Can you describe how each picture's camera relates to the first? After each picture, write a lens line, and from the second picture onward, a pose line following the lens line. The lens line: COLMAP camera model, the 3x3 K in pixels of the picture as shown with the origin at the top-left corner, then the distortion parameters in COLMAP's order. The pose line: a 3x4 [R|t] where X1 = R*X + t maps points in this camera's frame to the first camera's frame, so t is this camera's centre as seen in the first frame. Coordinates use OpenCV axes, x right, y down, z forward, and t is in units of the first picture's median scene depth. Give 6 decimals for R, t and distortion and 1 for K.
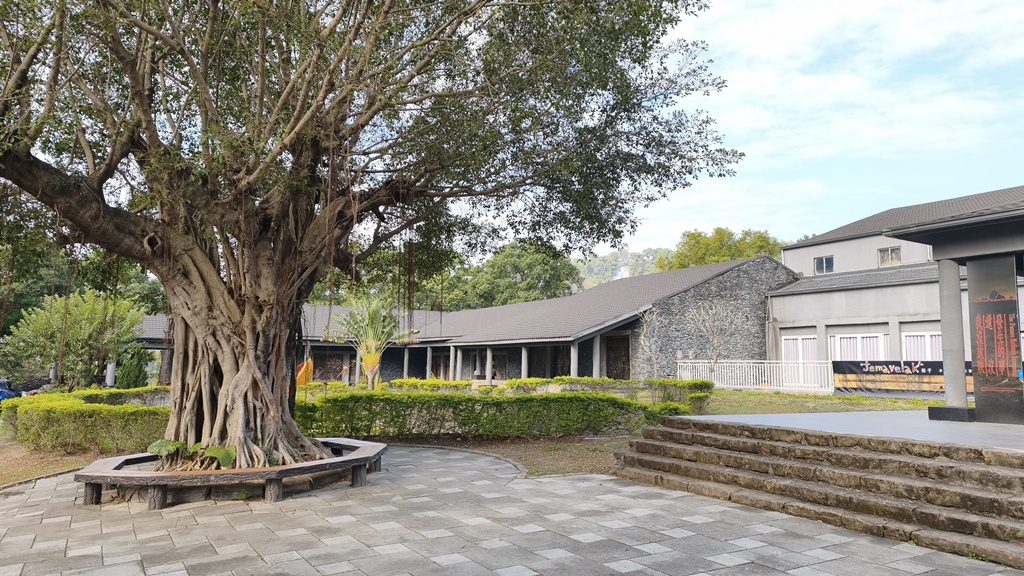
lens RADIAL K [[674.6, 0, 509.8], [0, 674.6, 278.3], [0, 0, 1]] dist [0.054536, -0.054966]
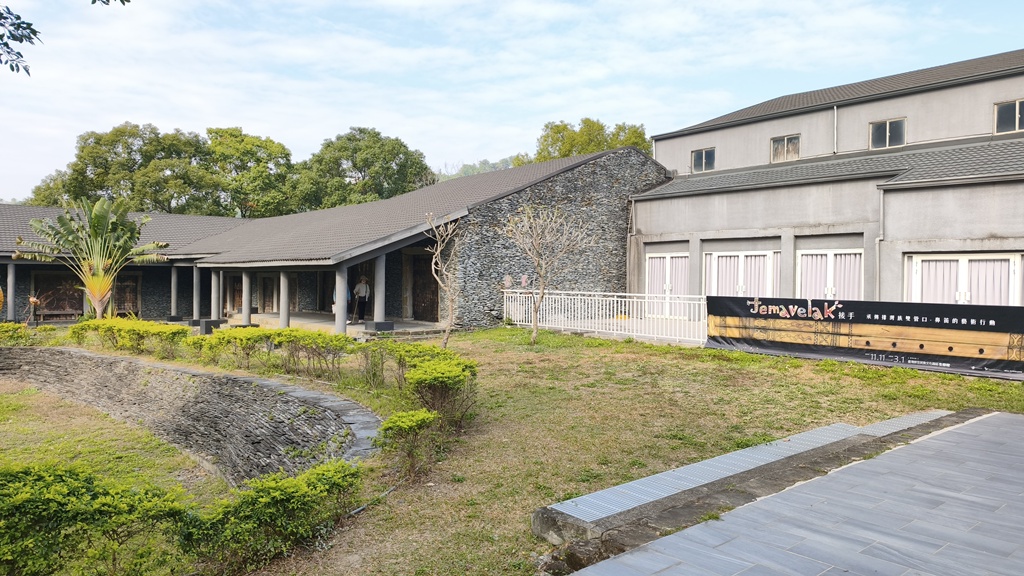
lens RADIAL K [[674.6, 0, 522.3], [0, 674.6, 279.7], [0, 0, 1]] dist [0.054536, -0.054966]
pose [[0.984691, -0.008523, 0.174100, 0.137584], [-0.015473, 0.990587, 0.136009, 0.014134], [-0.173620, -0.136620, 0.975290, 0.295441]]
